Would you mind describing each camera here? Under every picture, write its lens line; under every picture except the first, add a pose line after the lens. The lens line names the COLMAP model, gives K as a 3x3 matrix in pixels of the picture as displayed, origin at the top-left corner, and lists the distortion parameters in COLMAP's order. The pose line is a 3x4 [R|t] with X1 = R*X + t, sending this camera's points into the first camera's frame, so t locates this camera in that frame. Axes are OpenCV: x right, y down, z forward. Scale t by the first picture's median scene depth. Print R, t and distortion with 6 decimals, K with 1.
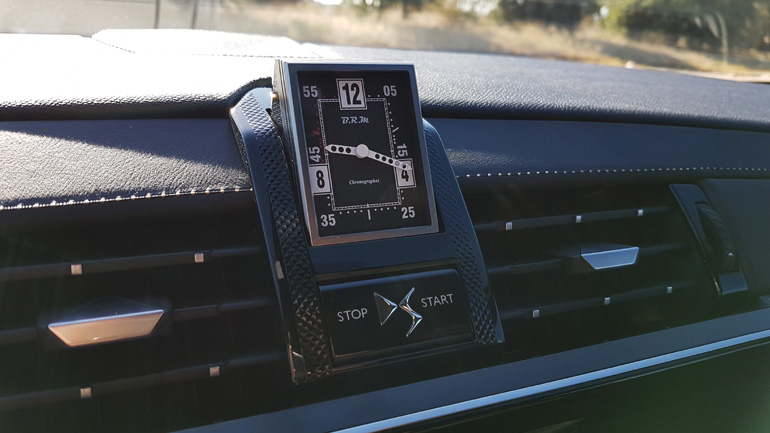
lens RADIAL K [[631.2, 0, 385.0], [0, 631.2, 216.5], [0, 0, 1]] dist [-0.059066, 0.002434]
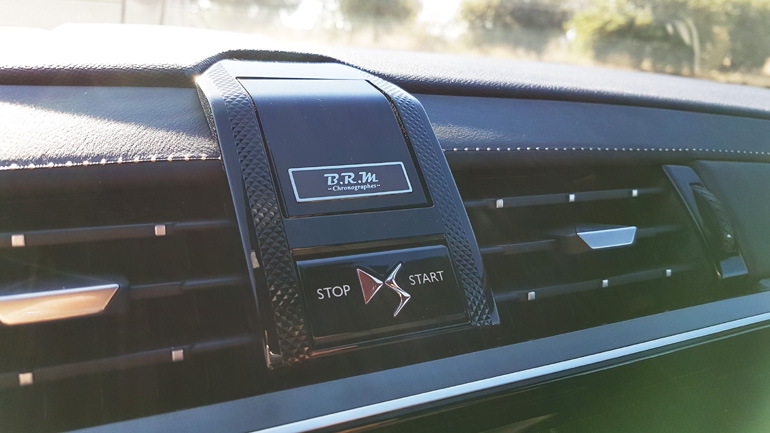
lens RADIAL K [[631.2, 0, 385.0], [0, 631.2, 216.5], [0, 0, 1]] dist [-0.059066, 0.002434]
pose [[0.999016, -0.011665, 0.042798, -0.013684], [0.013119, 0.999341, -0.033855, 0.069713], [-0.042375, 0.034383, 0.998510, 0.086386]]
